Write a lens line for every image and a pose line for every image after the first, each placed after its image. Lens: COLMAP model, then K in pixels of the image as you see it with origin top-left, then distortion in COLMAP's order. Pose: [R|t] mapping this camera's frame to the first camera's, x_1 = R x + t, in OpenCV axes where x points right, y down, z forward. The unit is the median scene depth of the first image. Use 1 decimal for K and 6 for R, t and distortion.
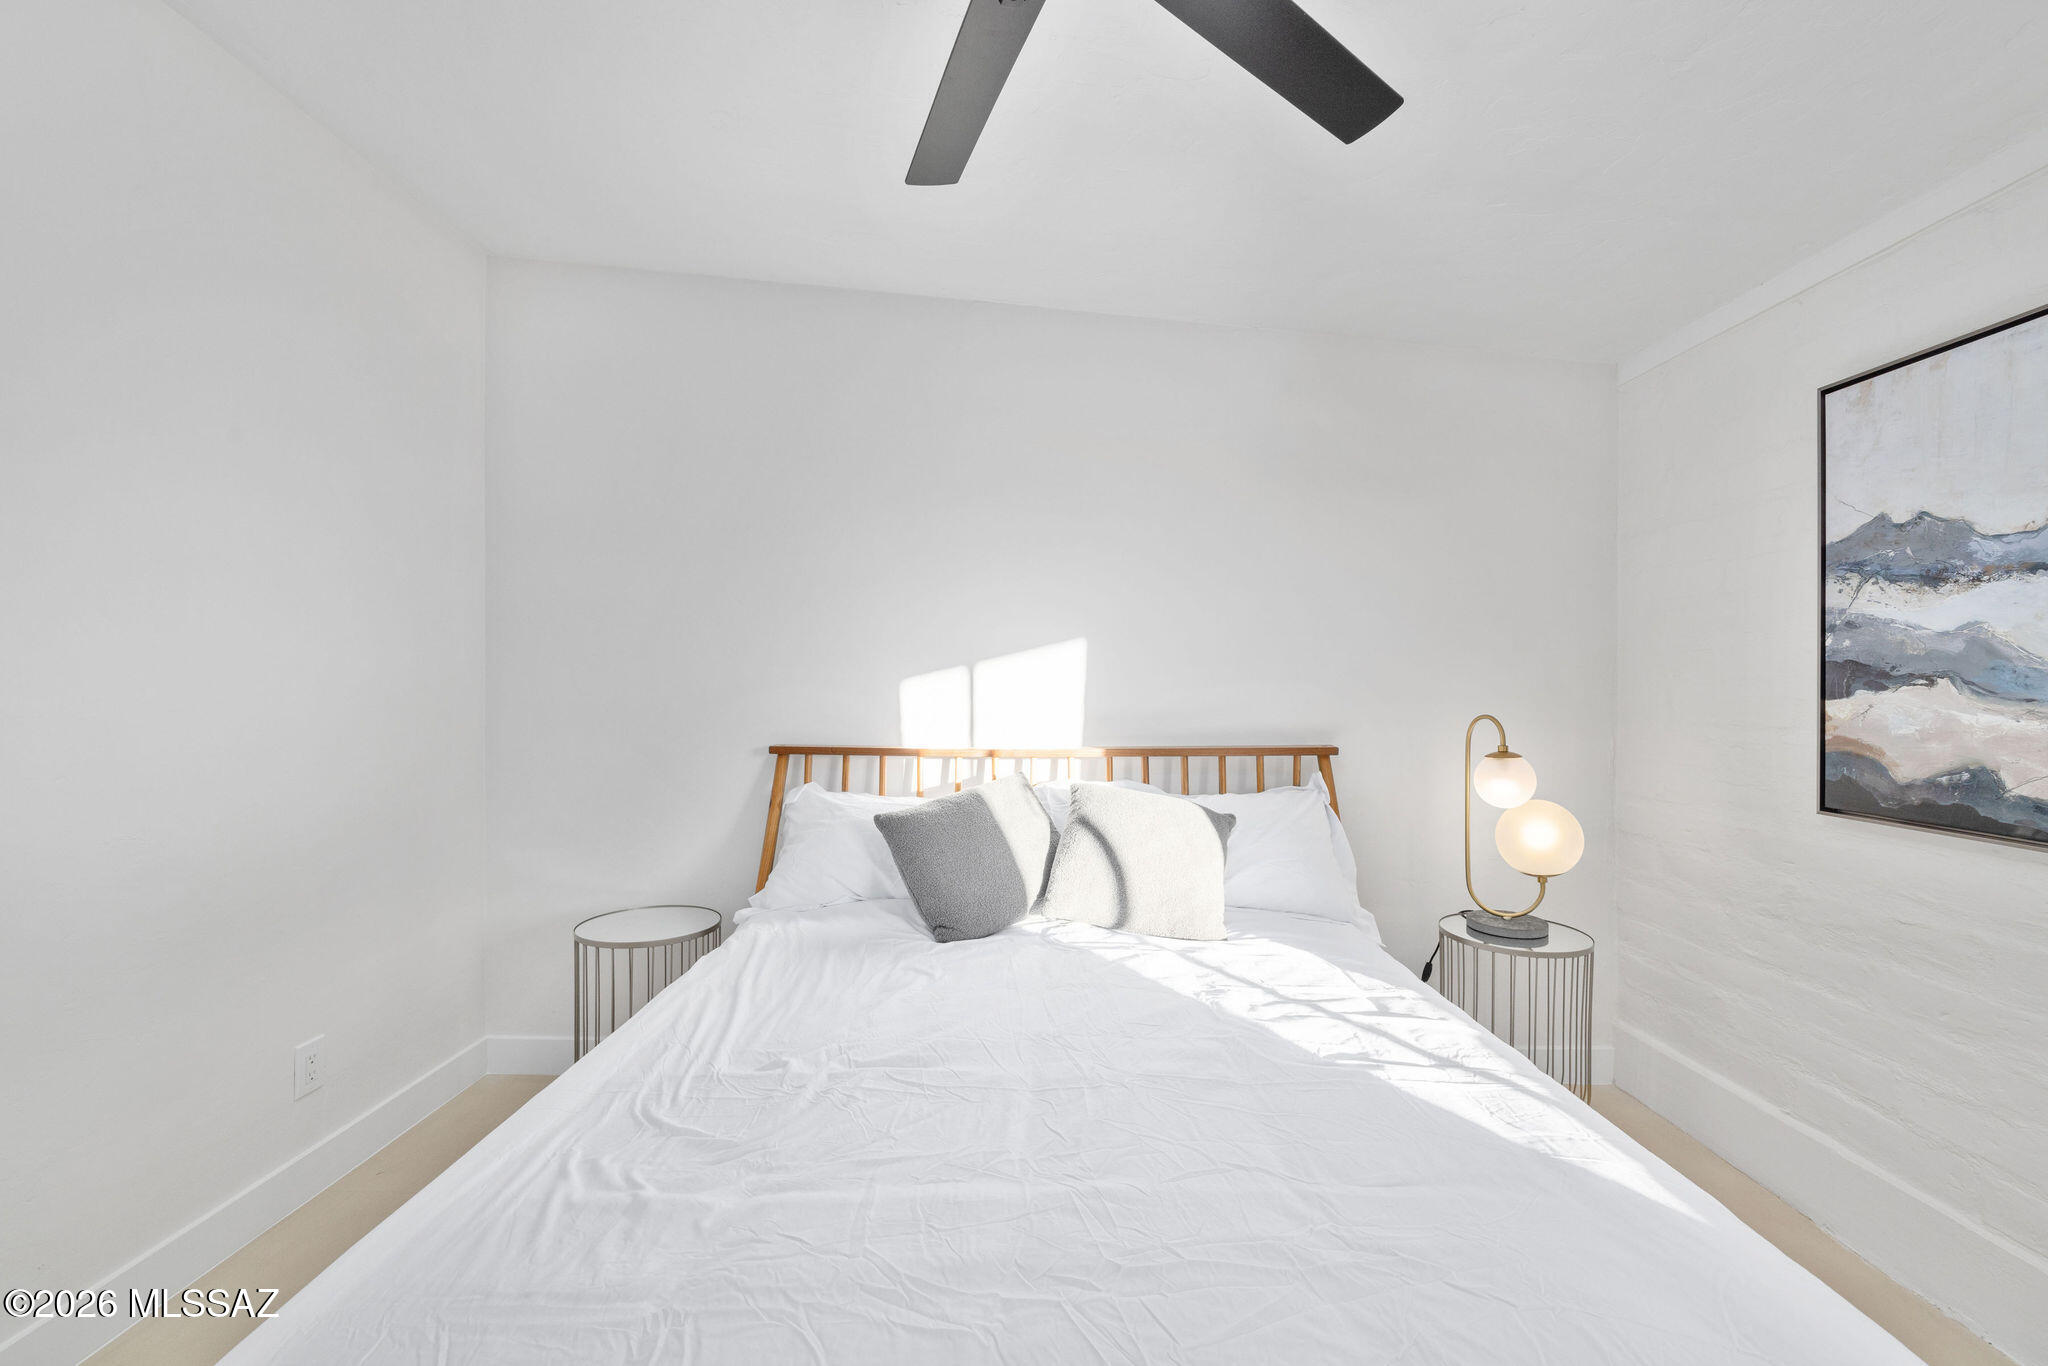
lens RADIAL K [[880.7, 0, 1027.7], [0, 880.7, 687.5], [0, 0, 1]] dist [-0.004646, -0.000006]
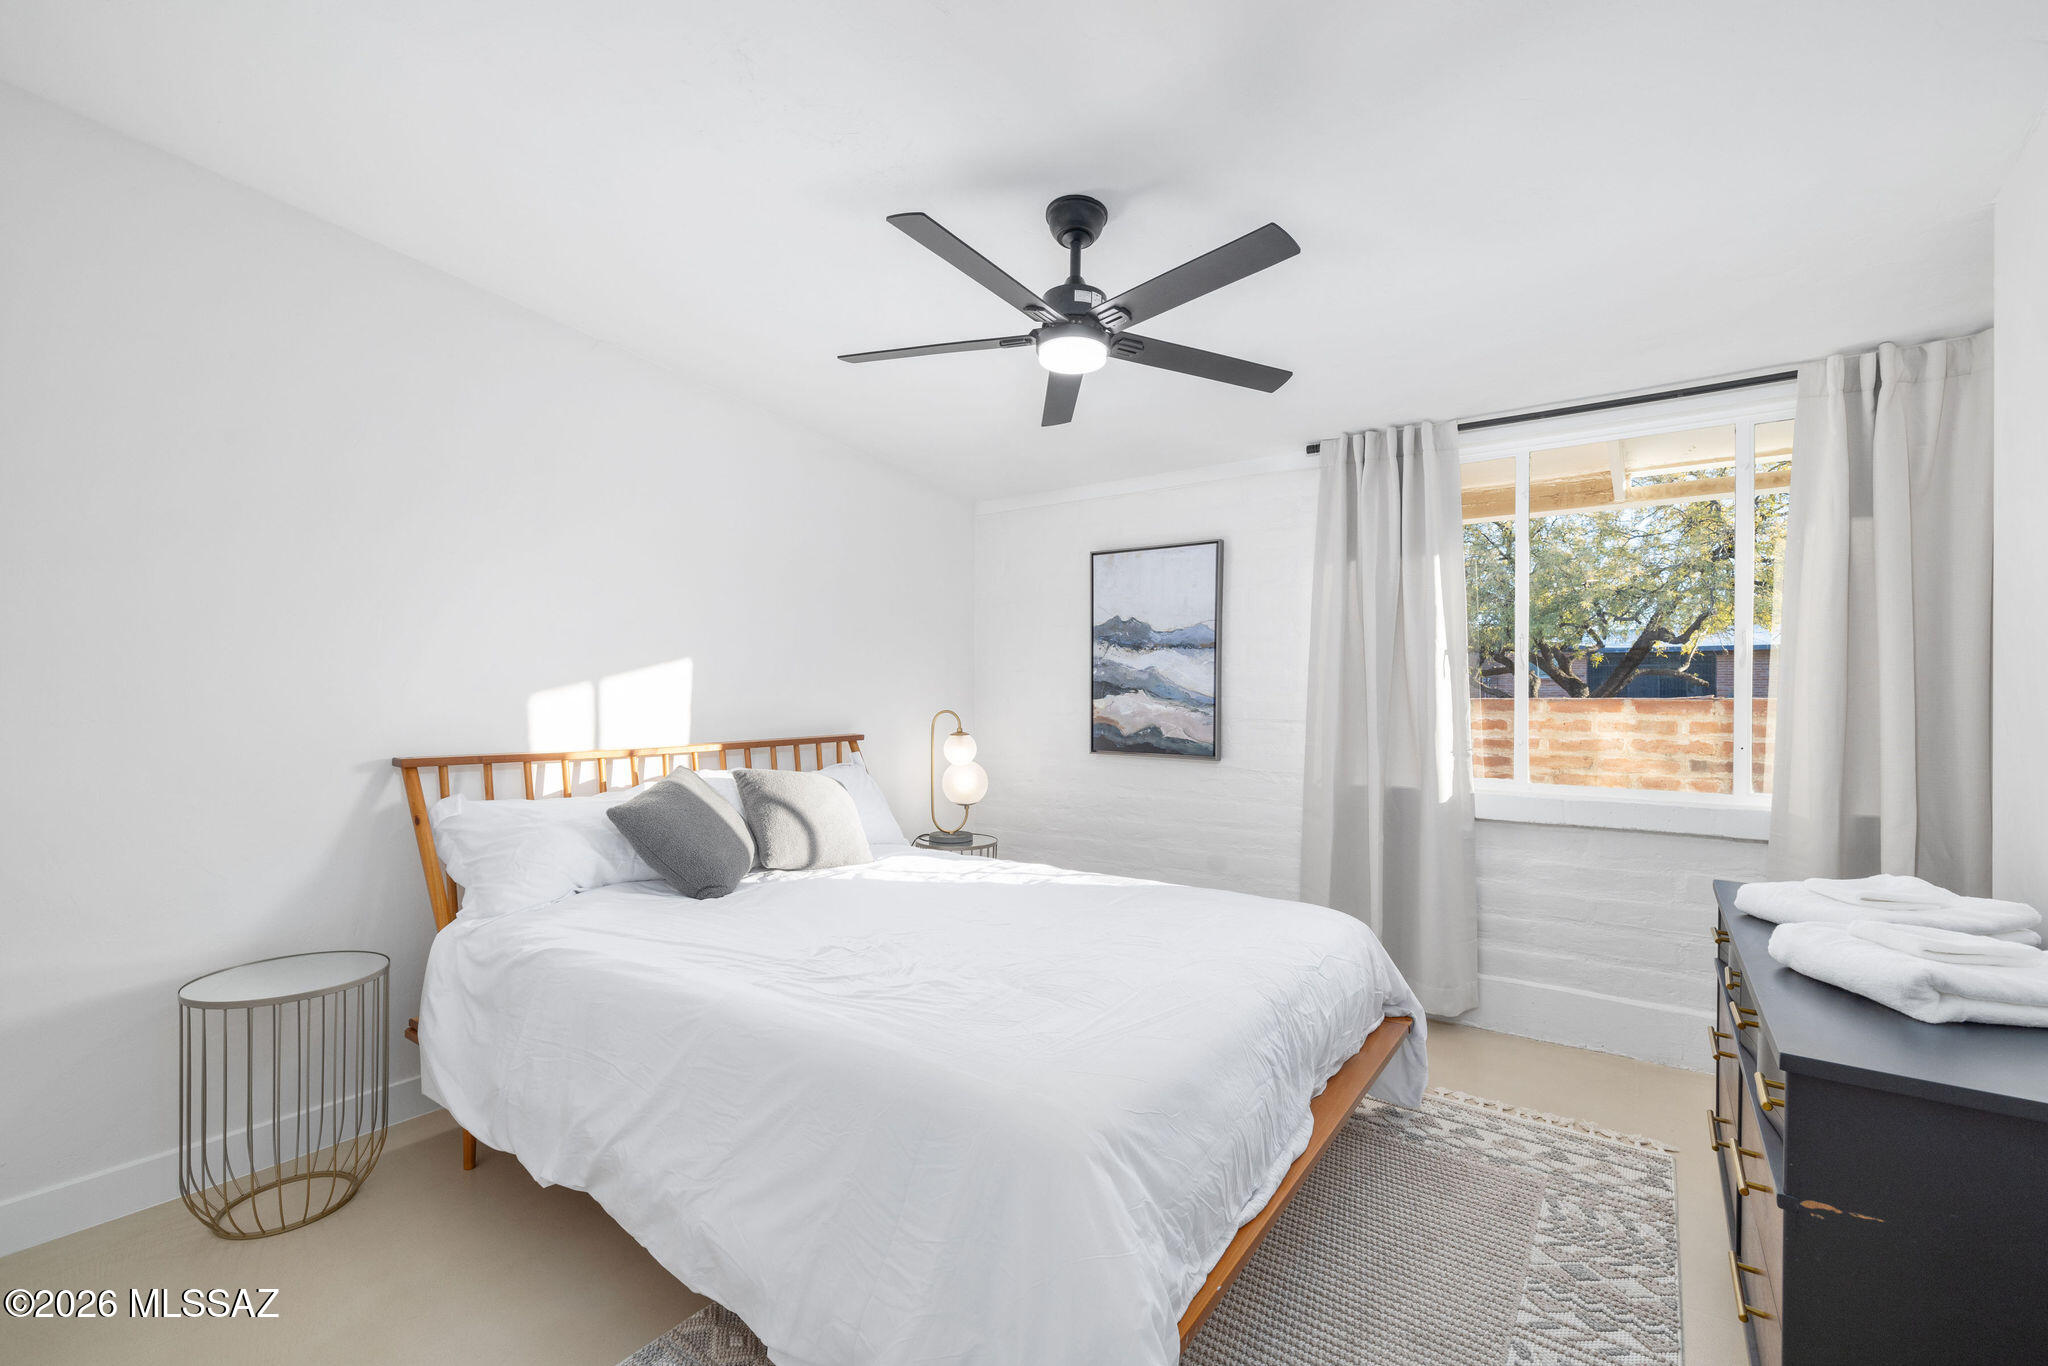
lens RADIAL K [[880.7, 0, 1017.3], [0, 880.7, 683.0], [0, 0, 1]] dist [-0.004646, -0.000006]
pose [[0.634878, -0.002236, 0.772609, -0.861898], [0.004941, 0.999987, -0.001166, -0.023755], [-0.772597, 0.004558, 0.634881, -0.214080]]
